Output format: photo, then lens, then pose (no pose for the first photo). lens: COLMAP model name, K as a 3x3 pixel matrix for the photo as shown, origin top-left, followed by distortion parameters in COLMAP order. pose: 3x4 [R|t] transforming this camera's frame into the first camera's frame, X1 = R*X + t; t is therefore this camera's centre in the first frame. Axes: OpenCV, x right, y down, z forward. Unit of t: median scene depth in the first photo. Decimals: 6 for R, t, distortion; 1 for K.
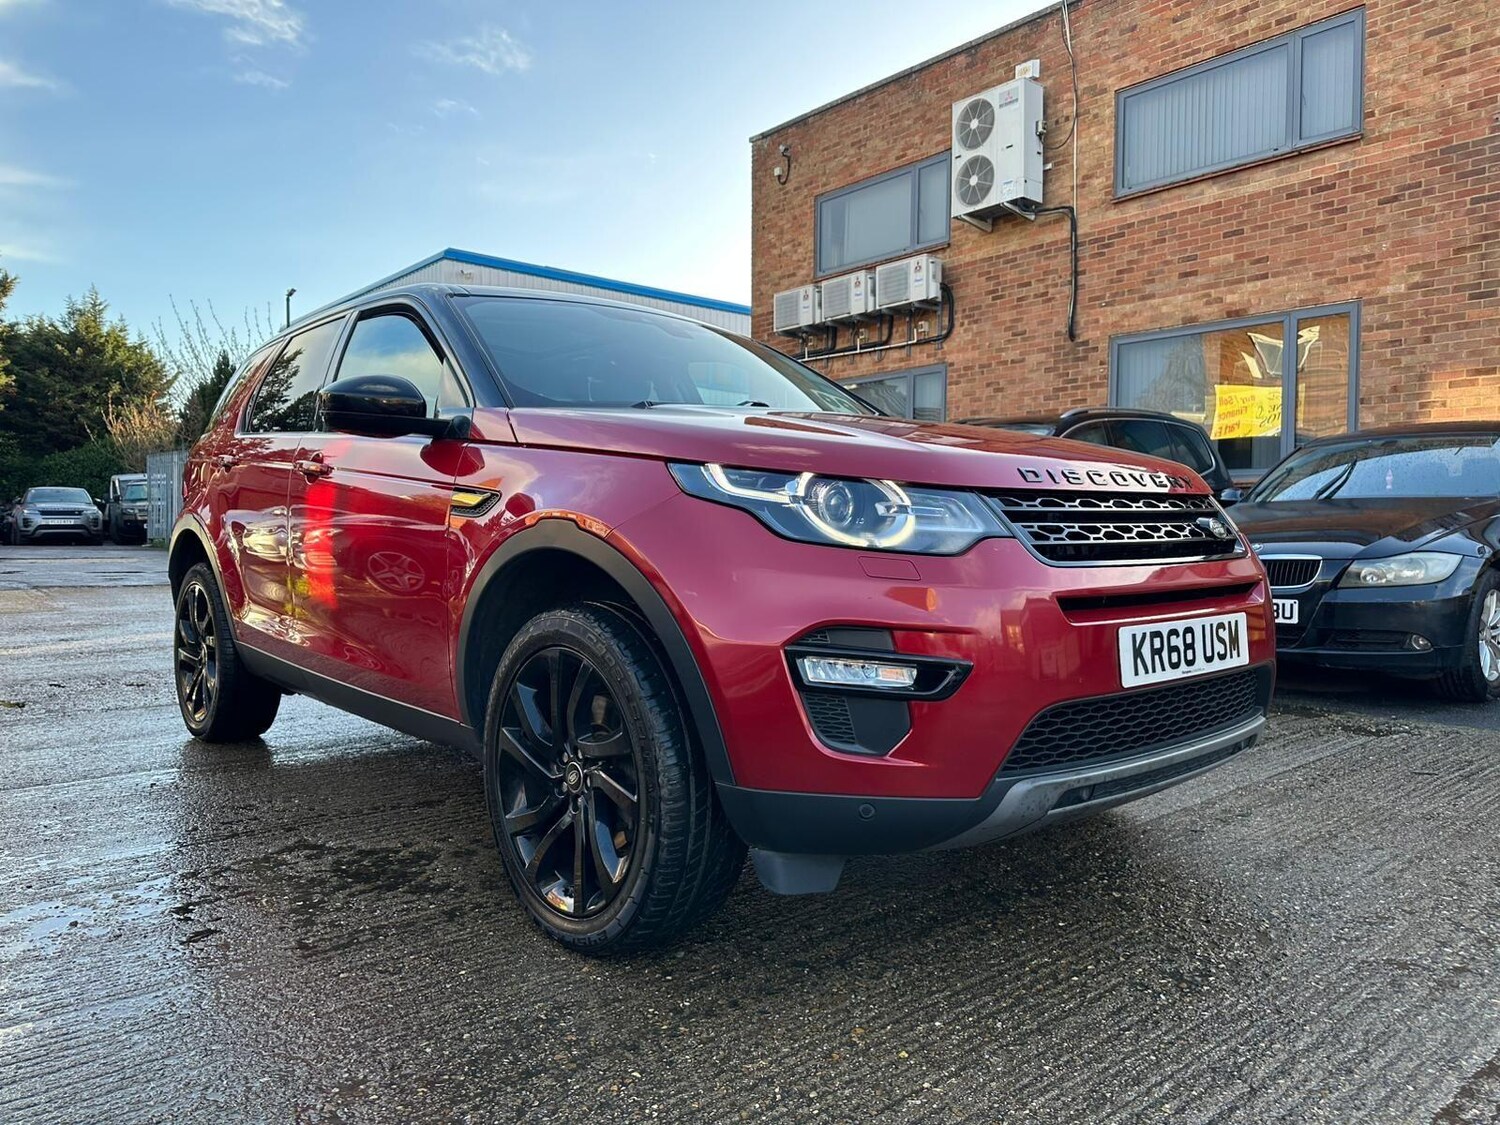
lens RADIAL K [[1067.1, 0, 748.2], [0, 1067.1, 563.0], [0, 0, 1]] dist [0.041171, -0.039465]
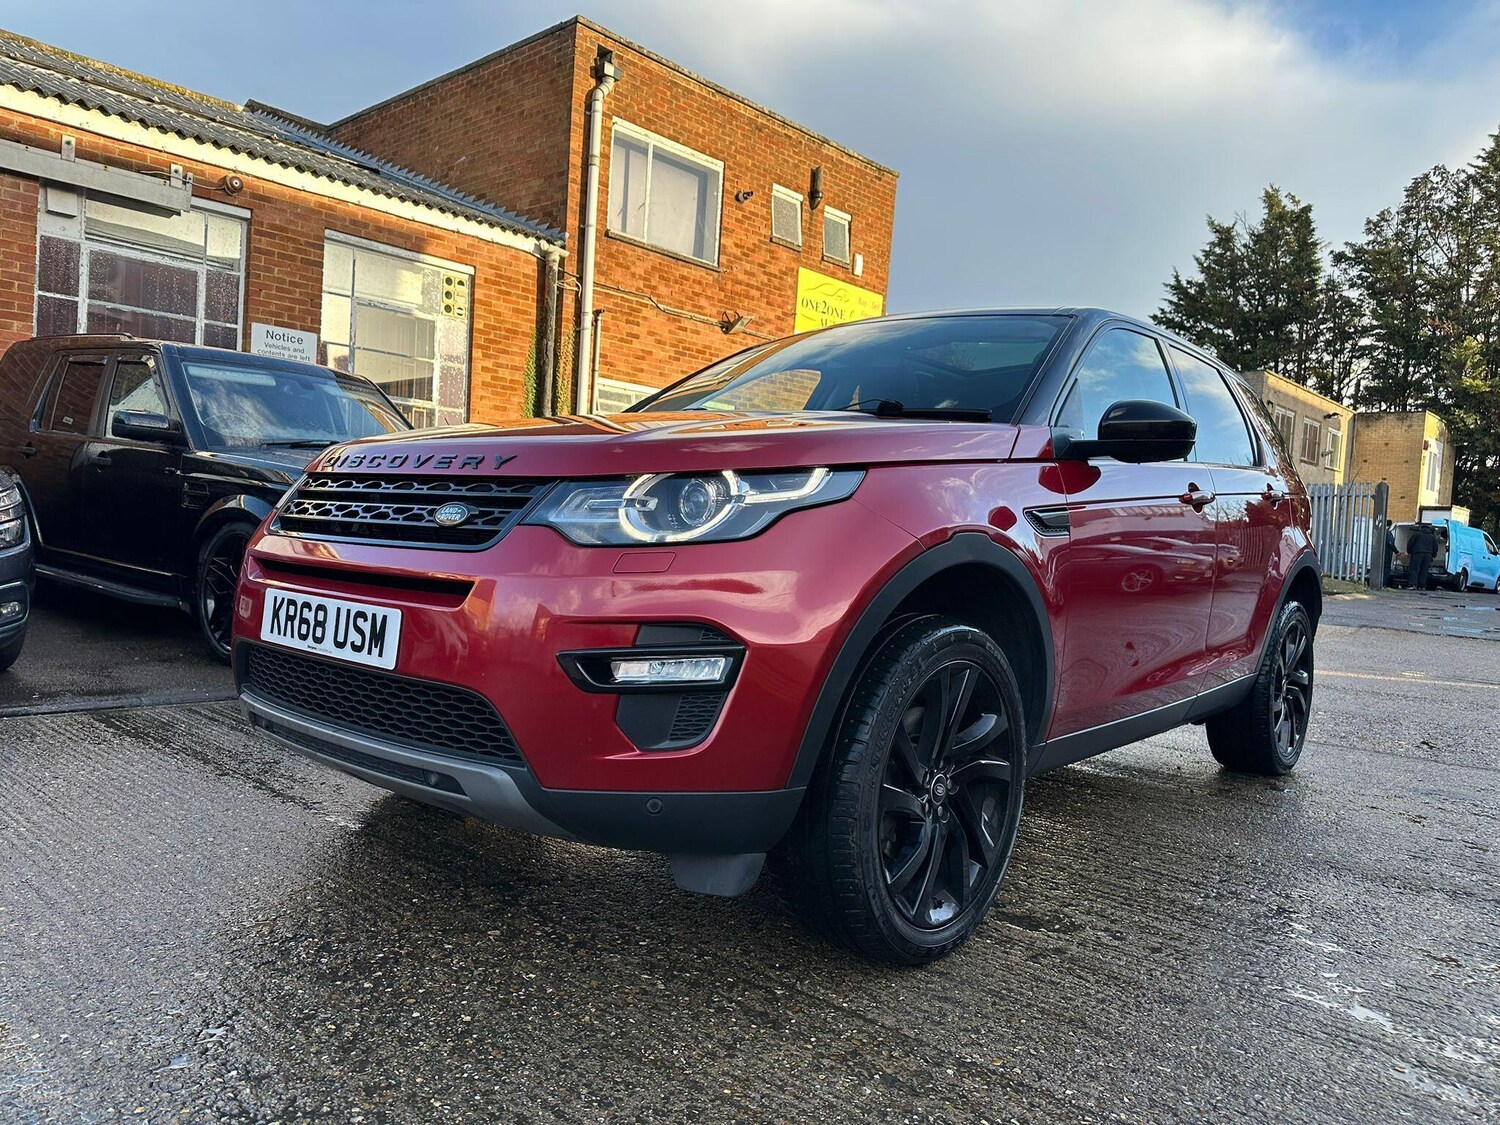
lens RADIAL K [[1049.5, 0, 732.2], [0, 1049.5, 579.7], [0, 0, 1]] dist [0.070096, -0.087124]
pose [[0.136874, 0.053458, -0.989145, 0.352071], [-0.095189, 0.994632, 0.040583, -0.009736], [0.986004, 0.088601, 0.141228, 0.302989]]
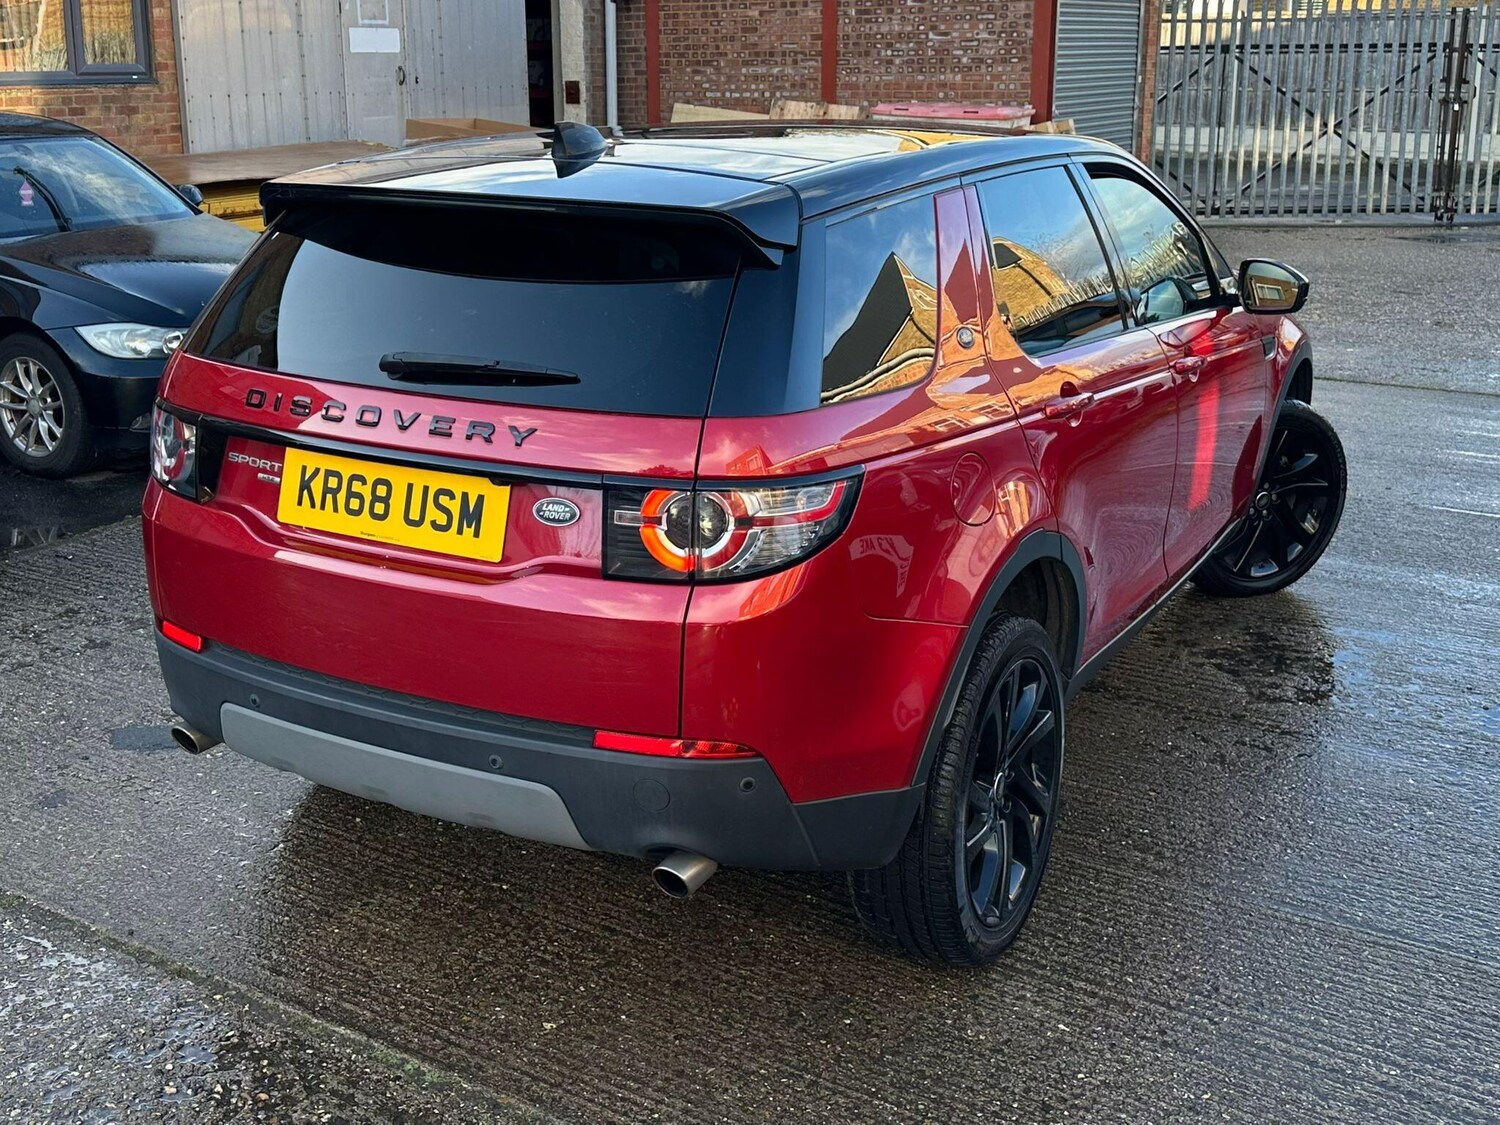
lens RADIAL K [[1672.9, 0, 706.9], [0, 1672.9, 379.4], [0, 0, 1]] dist [0.011988, 0.000000]
pose [[-0.326851, -0.186122, 0.926567, -0.578000], [0.030639, 0.977813, 0.207225, -0.137781], [-0.944579, 0.096121, -0.313896, 0.676604]]
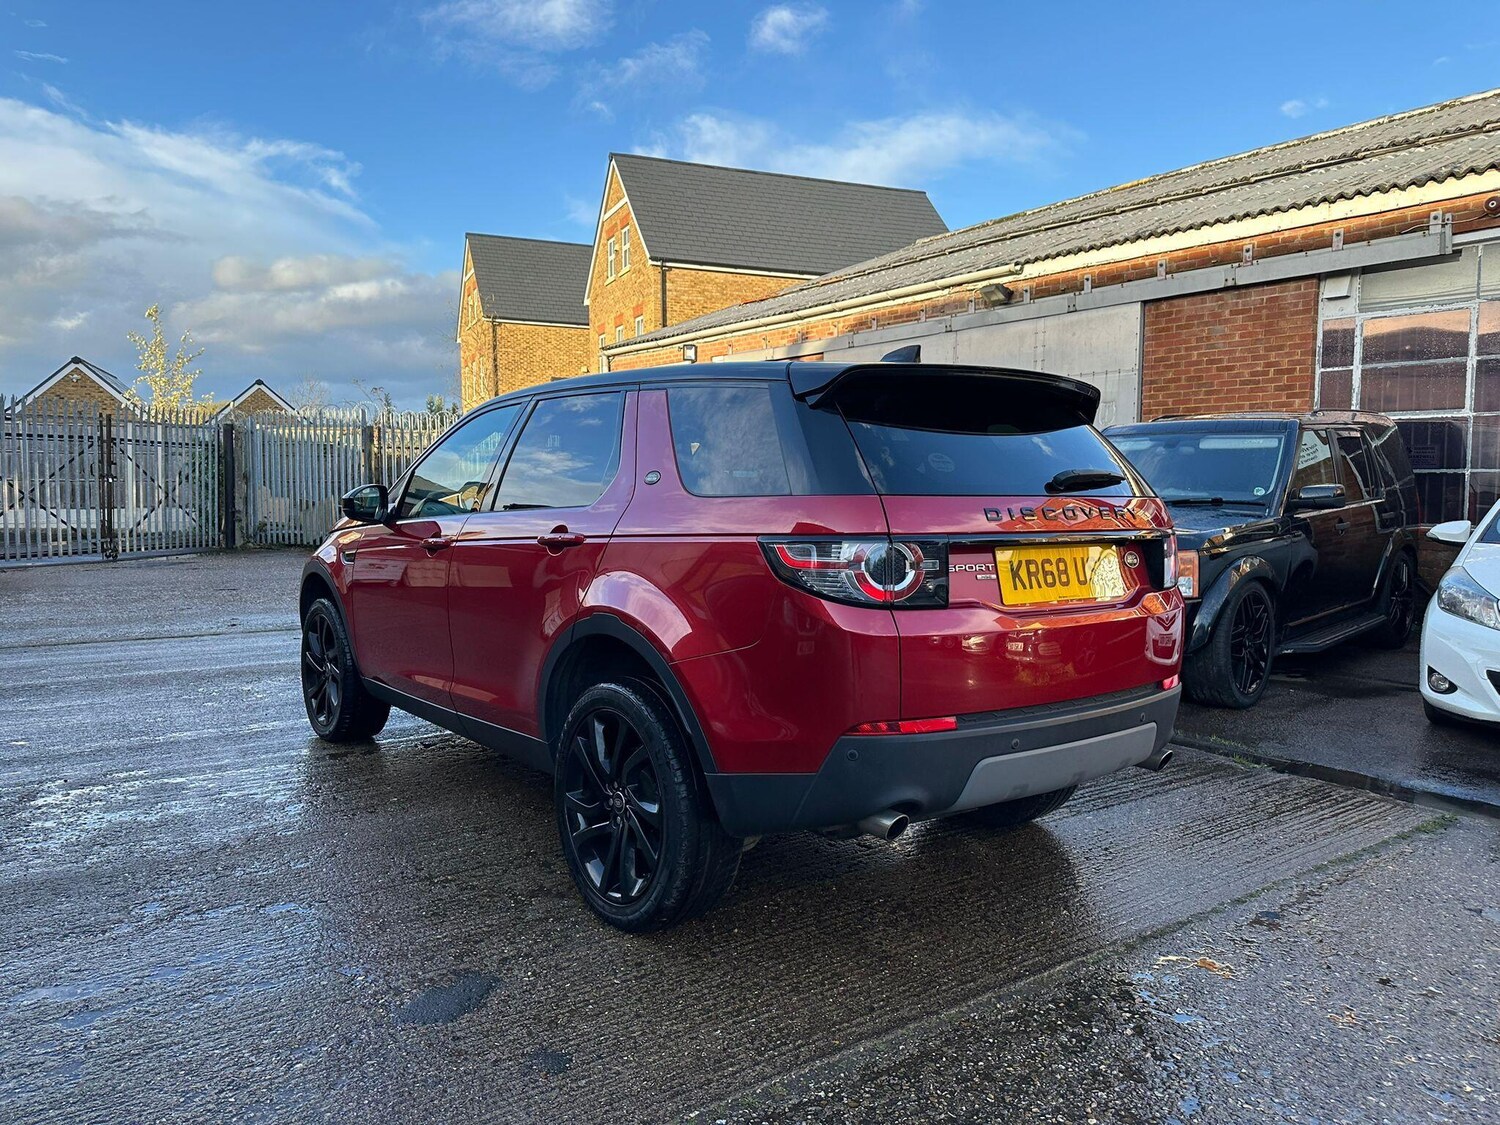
lens RADIAL K [[1055.3, 0, 748.4], [0, 1055.3, 556.2], [0, 0, 1]] dist [0.024353, -0.029702]
pose [[-0.998414, -0.016921, 0.053704, -0.156619], [-0.011440, 0.994845, 0.100761, -0.079595], [-0.055132, 0.099987, -0.993460, 0.963728]]
